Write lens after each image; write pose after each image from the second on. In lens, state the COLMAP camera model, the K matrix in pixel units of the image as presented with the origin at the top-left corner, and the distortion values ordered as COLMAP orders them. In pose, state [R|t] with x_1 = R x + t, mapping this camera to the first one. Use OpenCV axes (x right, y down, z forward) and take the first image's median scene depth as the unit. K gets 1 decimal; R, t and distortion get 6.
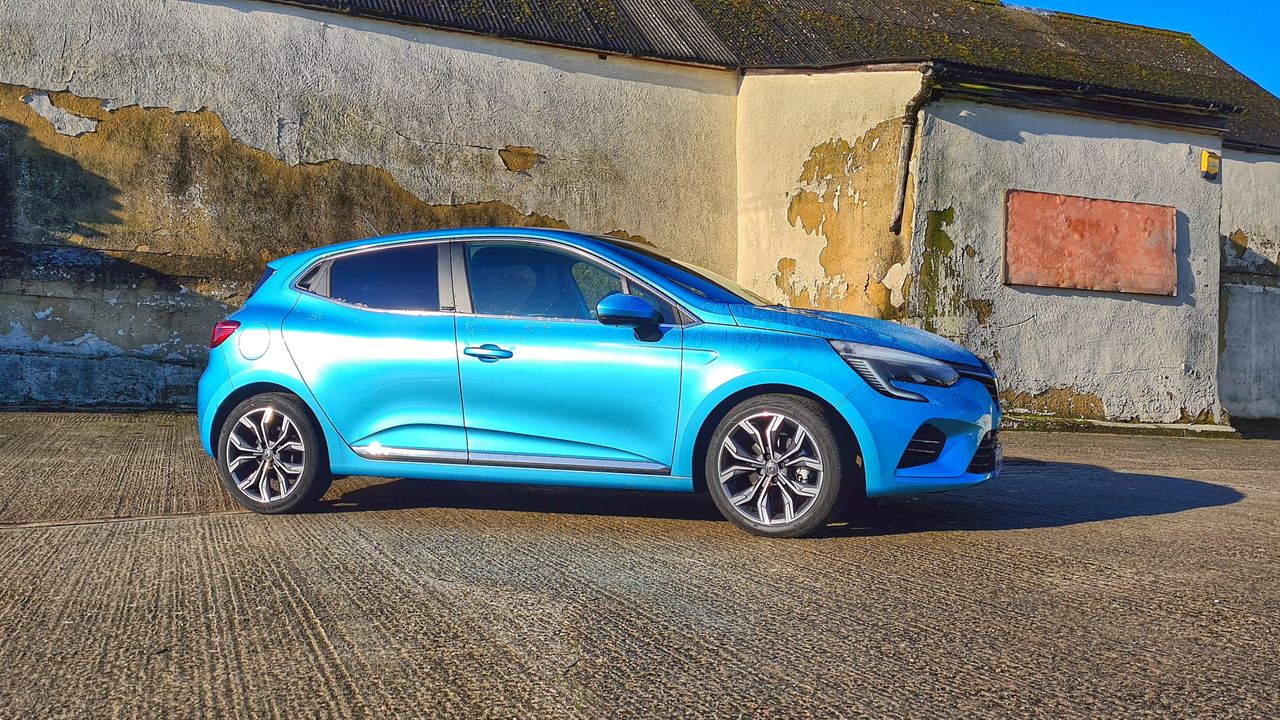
lens RADIAL K [[1232.8, 0, 571.5], [0, 1232.8, 395.8], [0, 0, 1]] dist [0.057952, -0.007613]
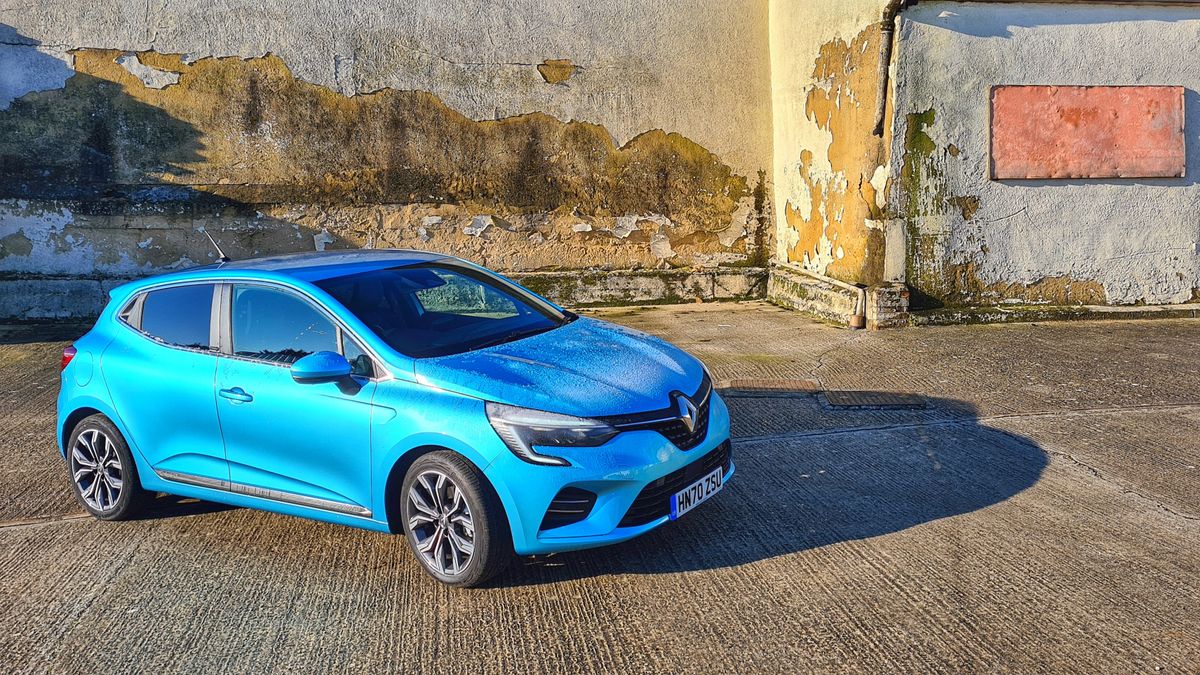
lens RADIAL K [[1094.8, 0, 599.9], [0, 1094.8, 282.8], [0, 0, 1]] dist [0.056771, -0.006083]
pose [[0.983364, -0.033922, -0.178448, 0.186520], [0.046989, 0.996474, 0.069513, -0.081455], [0.175461, -0.076741, 0.981491, 0.044053]]
